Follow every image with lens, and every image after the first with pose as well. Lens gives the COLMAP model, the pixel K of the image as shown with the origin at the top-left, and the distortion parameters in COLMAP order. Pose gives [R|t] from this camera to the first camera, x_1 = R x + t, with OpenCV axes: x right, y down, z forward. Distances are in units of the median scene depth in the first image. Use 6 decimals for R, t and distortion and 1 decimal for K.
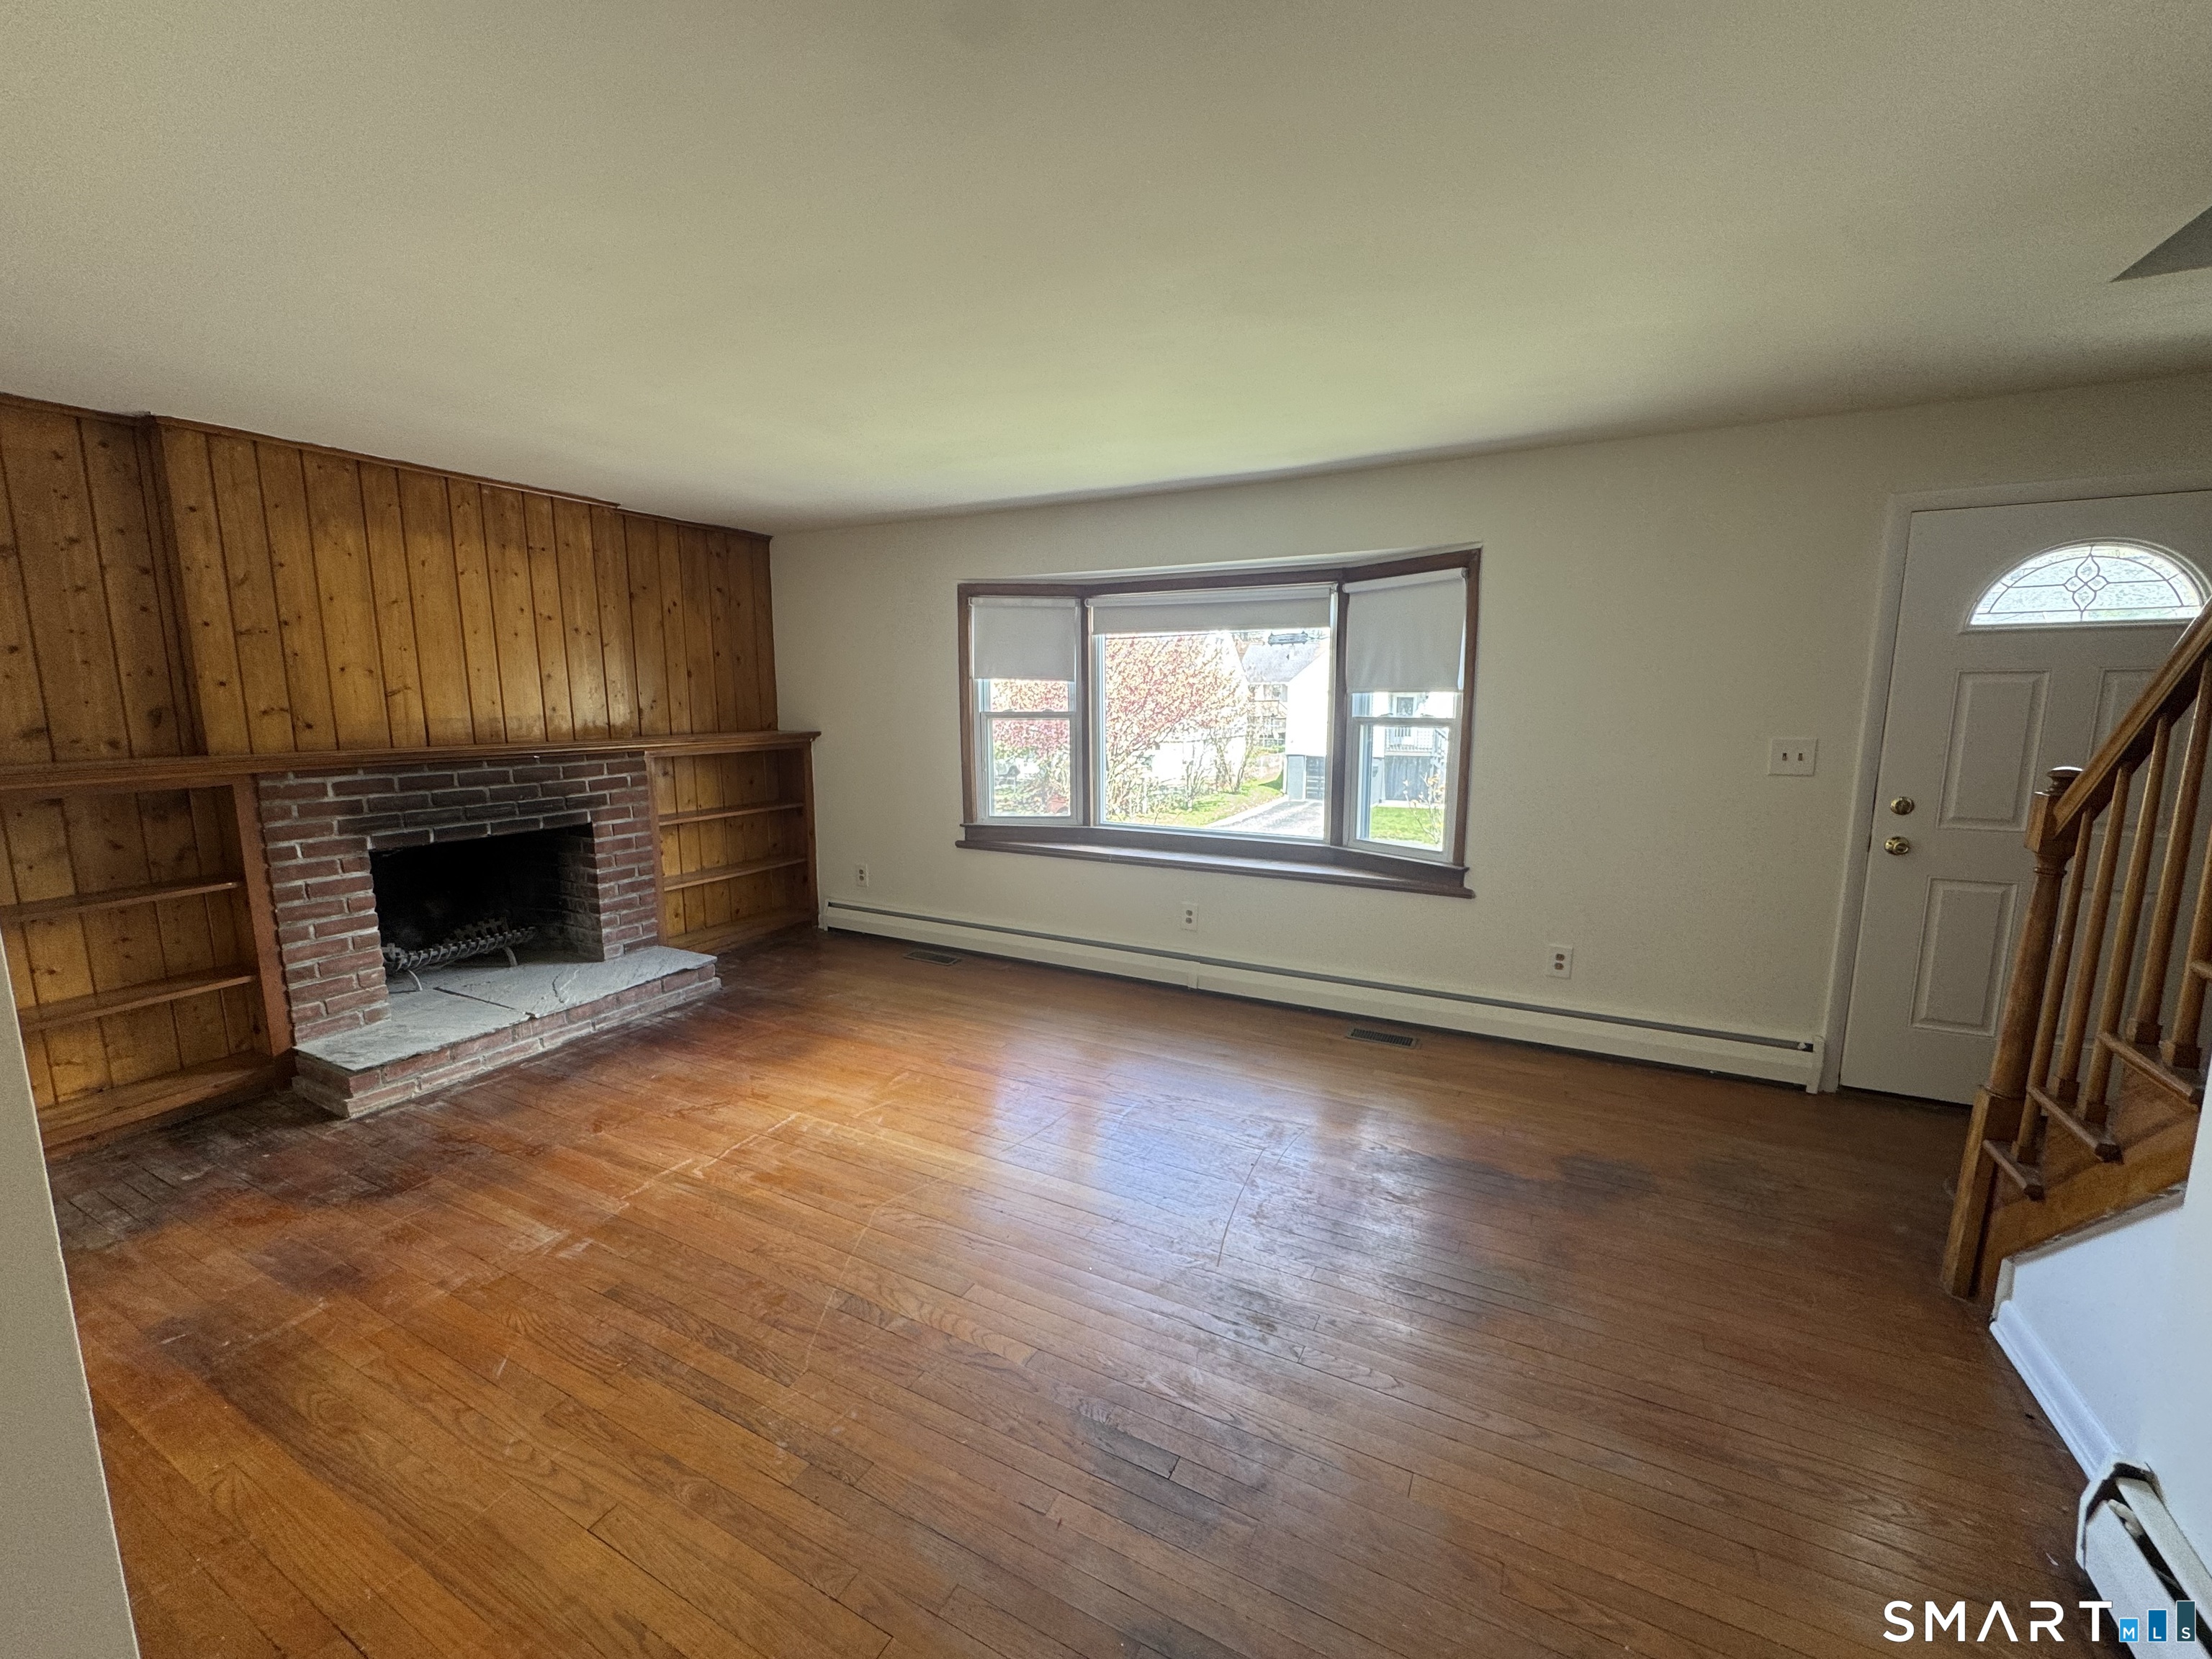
lens RADIAL K [[883.8, 0, 1106.0], [0, 883.8, 829.5], [0, 0, 1]] dist [-0.002578, 0.000024]
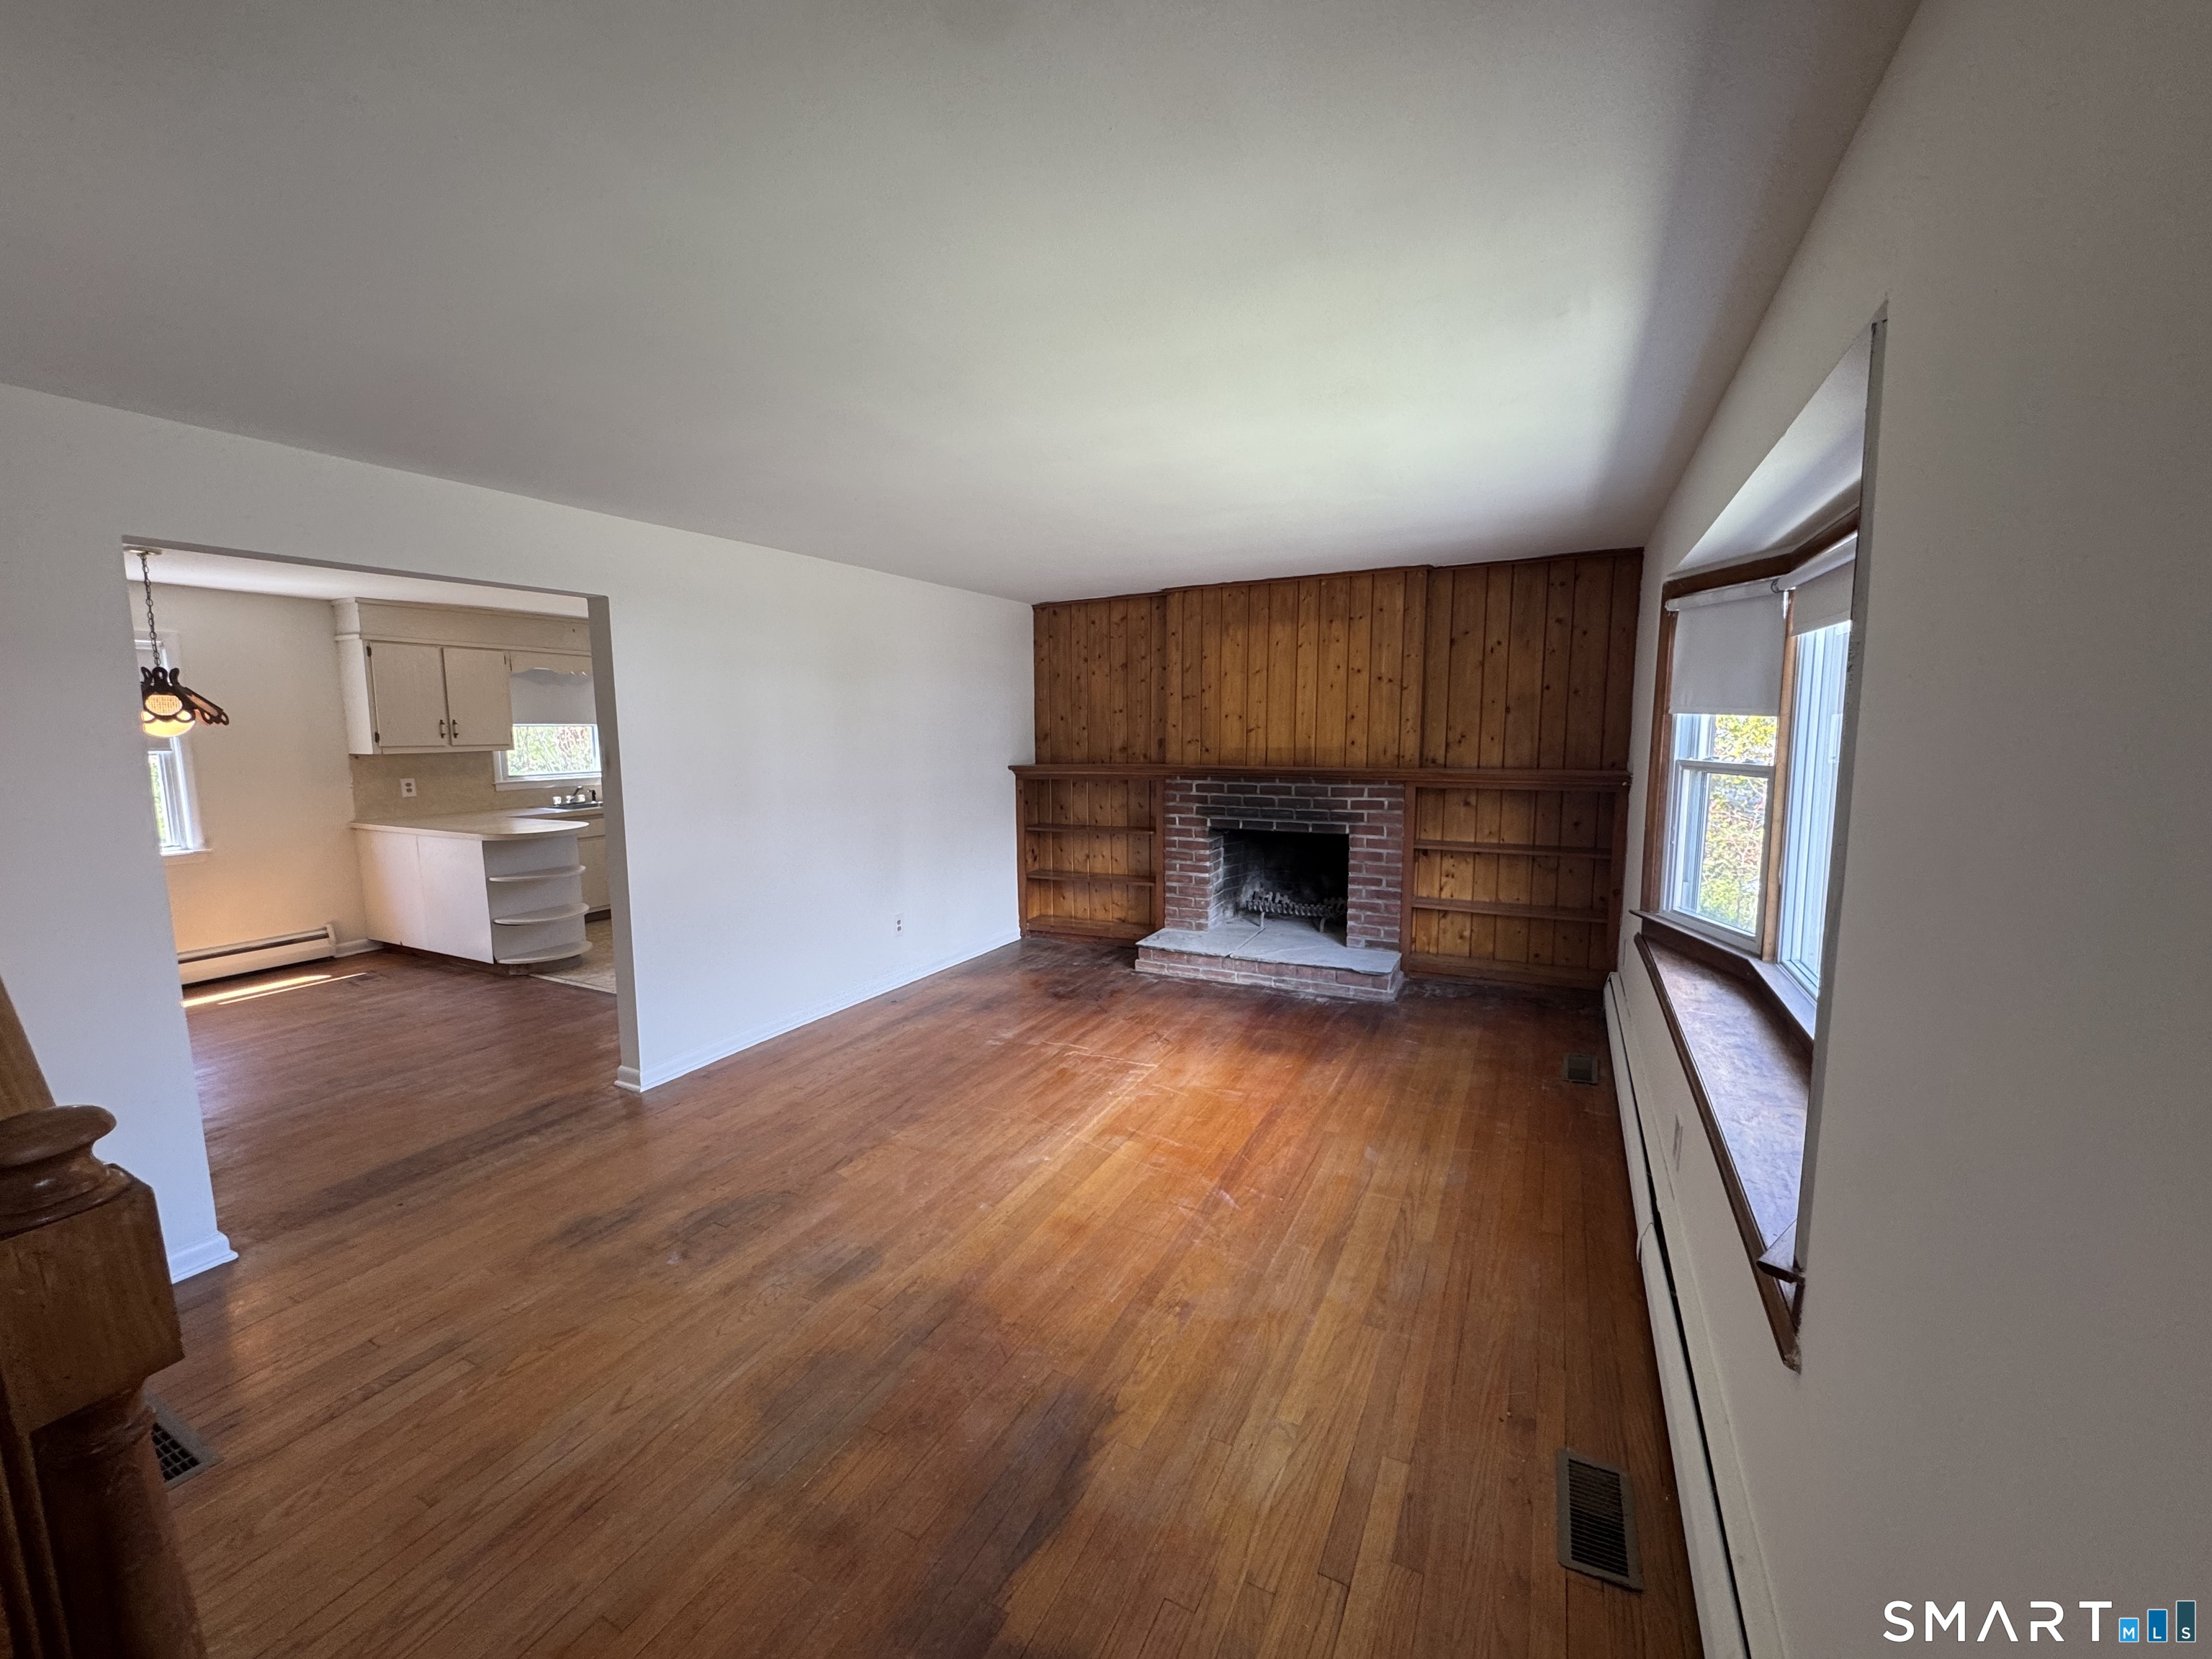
lens RADIAL K [[883.8, 0, 1106.0], [0, 883.8, 829.5], [0, 0, 1]] dist [-0.002578, 0.000024]
pose [[0.013401, 0.122671, -0.992357, 0.755522], [-0.139473, 0.982973, 0.119627, -0.134857], [0.990135, 0.136804, 0.030282, 0.731222]]
